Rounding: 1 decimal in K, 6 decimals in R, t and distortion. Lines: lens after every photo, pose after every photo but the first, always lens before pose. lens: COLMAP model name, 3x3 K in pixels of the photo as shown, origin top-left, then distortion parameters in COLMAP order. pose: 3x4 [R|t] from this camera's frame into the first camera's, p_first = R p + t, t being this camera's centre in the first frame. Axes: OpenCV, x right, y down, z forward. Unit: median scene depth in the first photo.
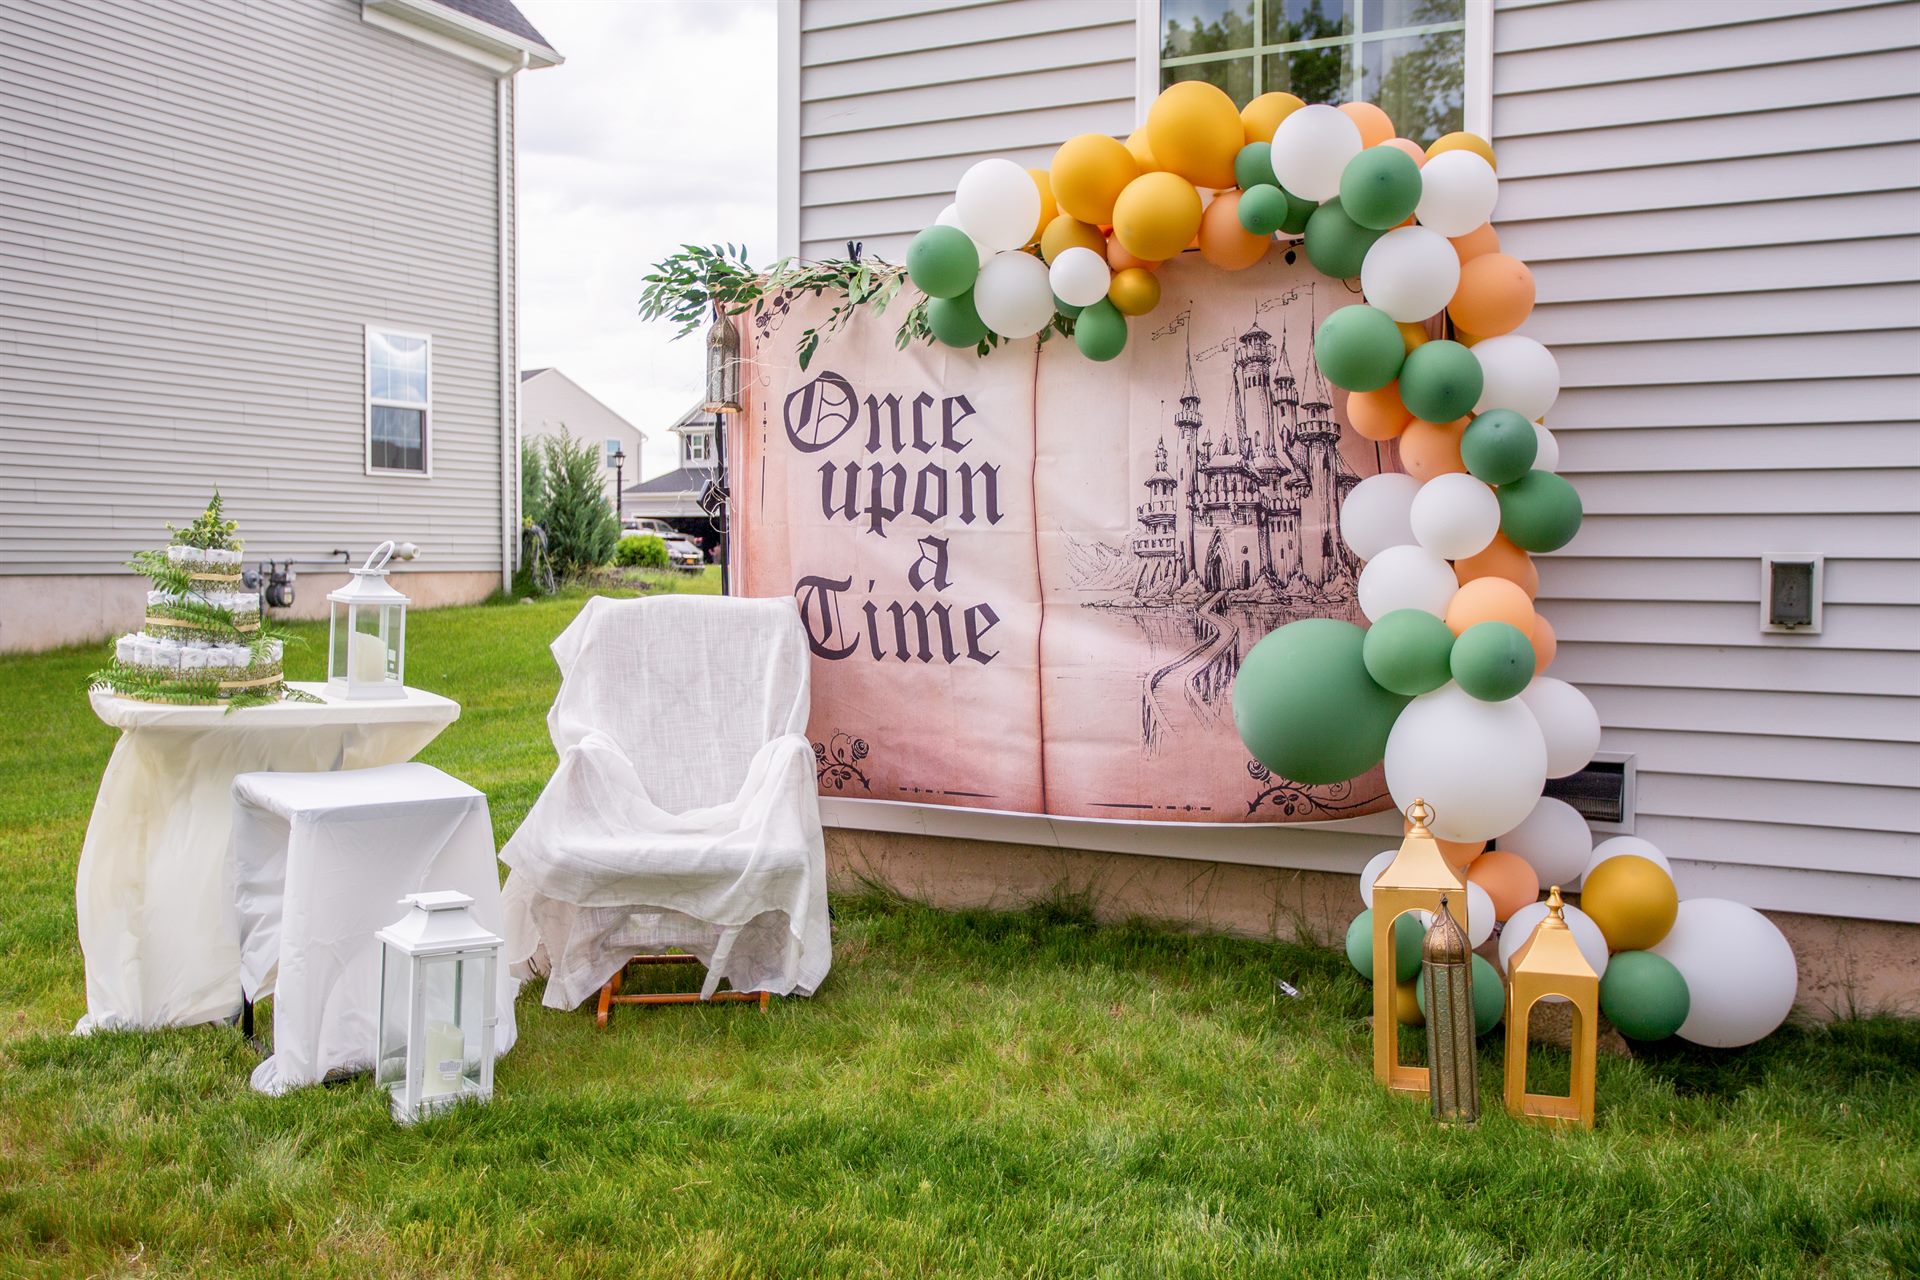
lens RADIAL K [[1582.6, 0, 960.0], [0, 1582.6, 640.0], [0, 0, 1]] dist [0.020341, 0.000213]
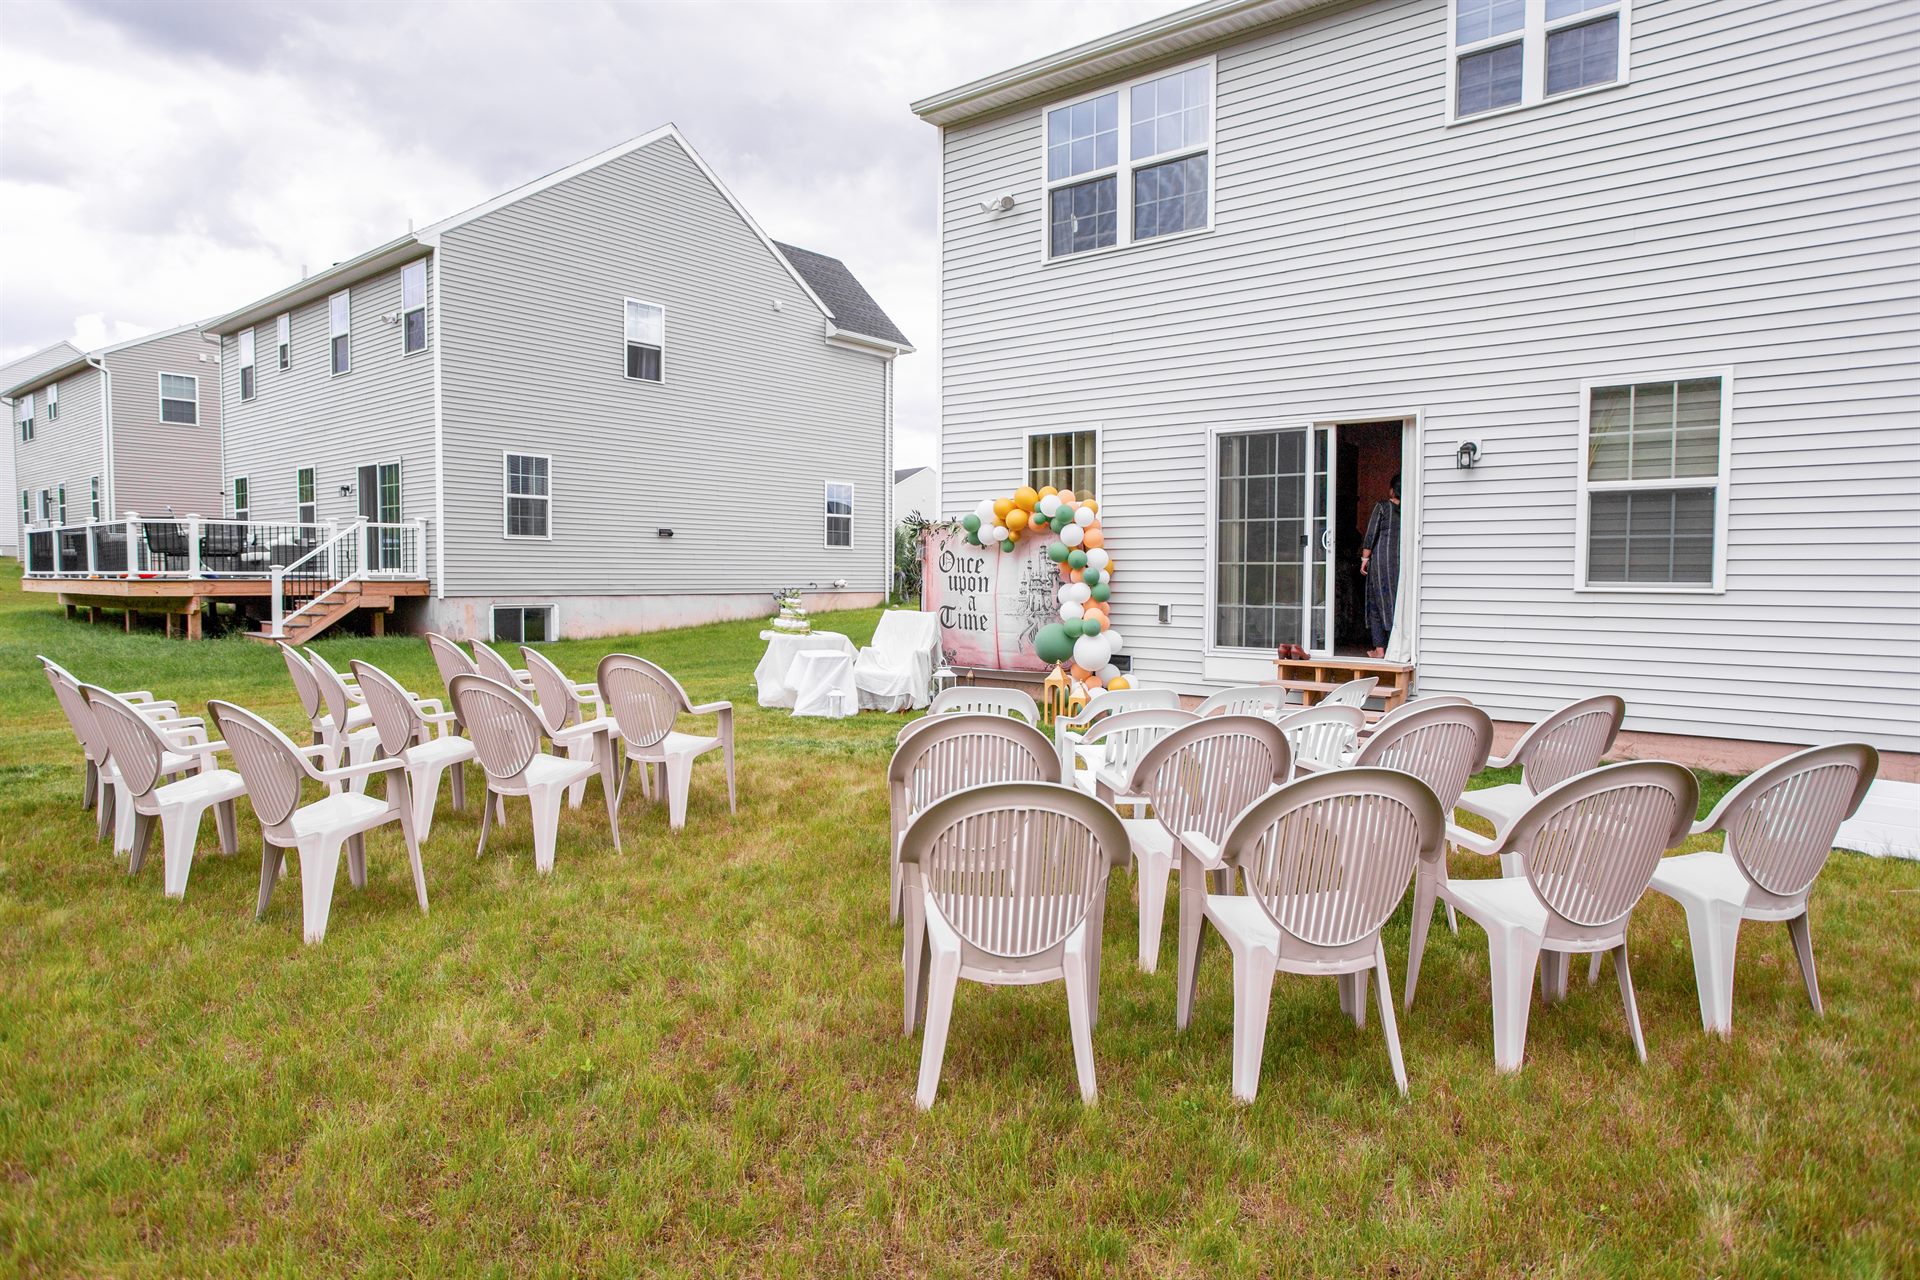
lens RADIAL K [[1093.0, 0, 960.7], [0, 1093.0, 579.3], [0, 0, 1]] dist [-0.006687, -0.000297]
pose [[0.974882, -0.001921, -0.222716, 0.571625], [-0.010179, 0.998534, -0.053172, 0.035566], [0.222491, 0.054103, 0.973432, -1.648119]]
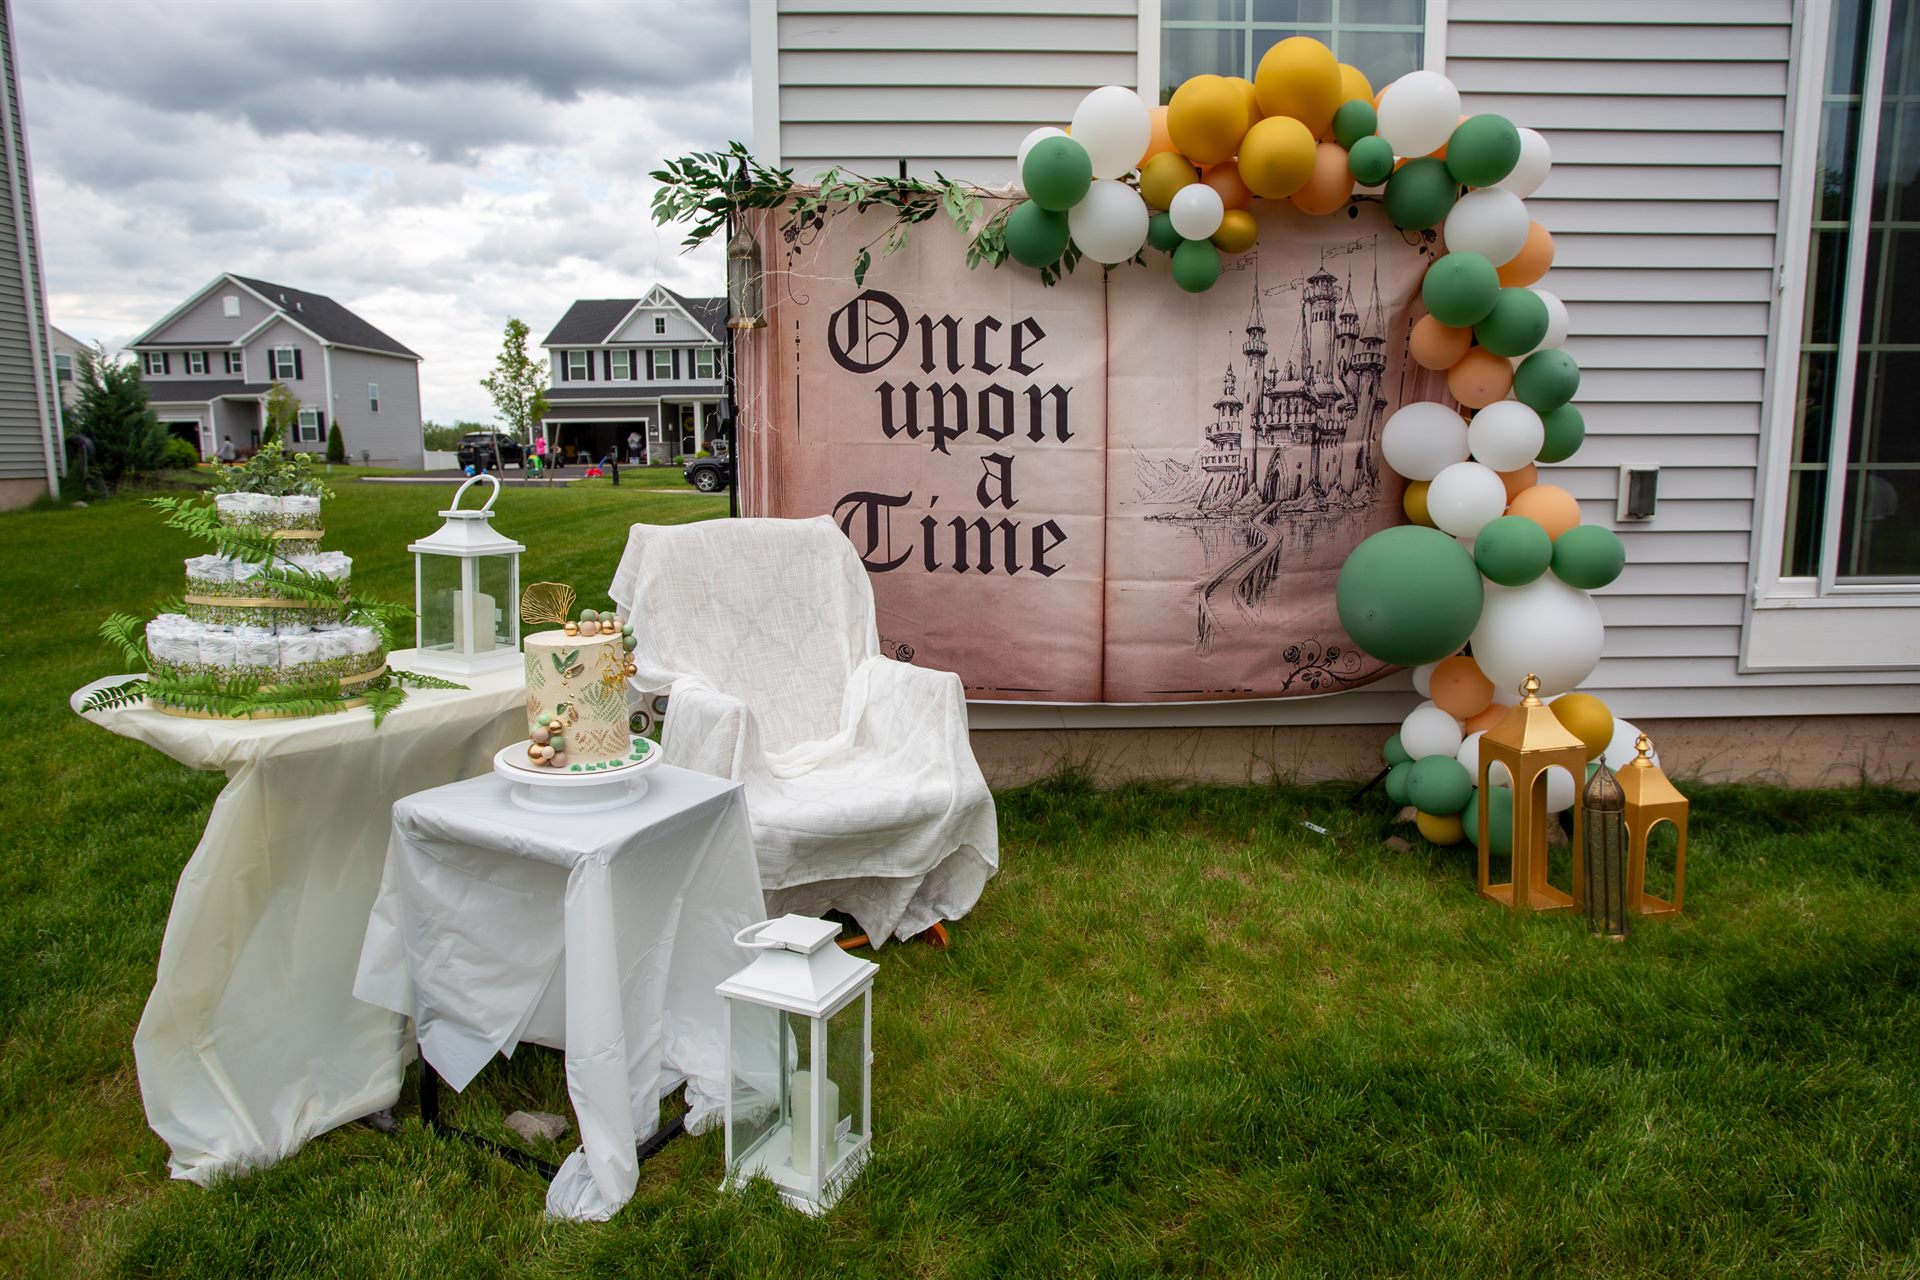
lens RADIAL K [[1093.0, 0, 960.7], [0, 1093.0, 579.3], [0, 0, 1]] dist [-0.006687, -0.000297]
pose [[0.893267, -0.066696, 0.444550, -0.390262], [0.037012, 0.996486, 0.075133, -0.041620], [-0.448000, -0.050660, 0.892597, 0.388333]]
